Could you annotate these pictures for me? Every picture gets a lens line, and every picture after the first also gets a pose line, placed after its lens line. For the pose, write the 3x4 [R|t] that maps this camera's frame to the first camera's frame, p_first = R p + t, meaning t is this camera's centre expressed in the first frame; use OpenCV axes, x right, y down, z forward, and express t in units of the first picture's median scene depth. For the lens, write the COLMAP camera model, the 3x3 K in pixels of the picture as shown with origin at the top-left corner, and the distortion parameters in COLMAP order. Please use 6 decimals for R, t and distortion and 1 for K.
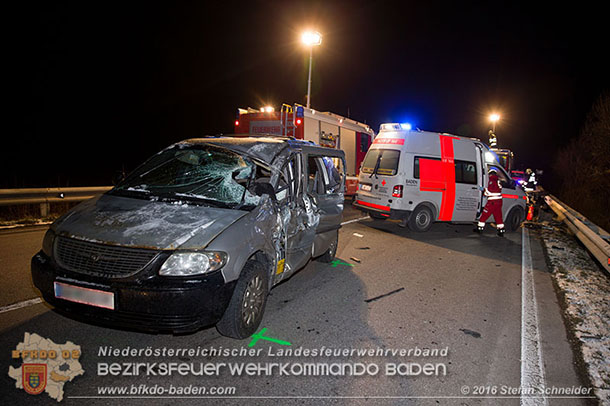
lens RADIAL K [[407.9, 0, 305.7], [0, 407.9, 219.8], [0, 0, 1]] dist [-0.075298, 0.003379]
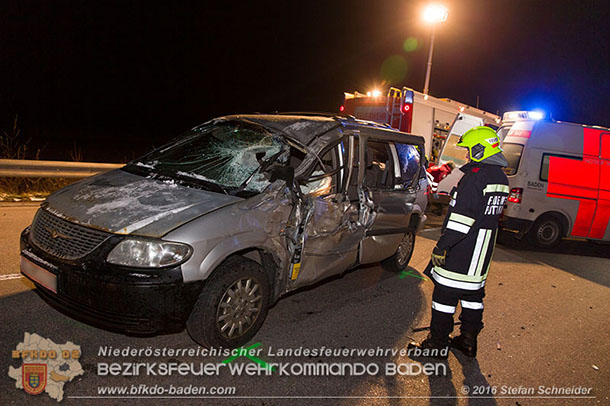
lens RADIAL K [[407.9, 0, 305.7], [0, 407.9, 219.8], [0, 0, 1]] dist [-0.075298, 0.003379]
pose [[0.938681, 0.099151, -0.330223, 0.182680], [-0.094360, 0.995069, 0.030549, -0.010829], [0.331623, 0.002484, 0.943409, 0.202098]]
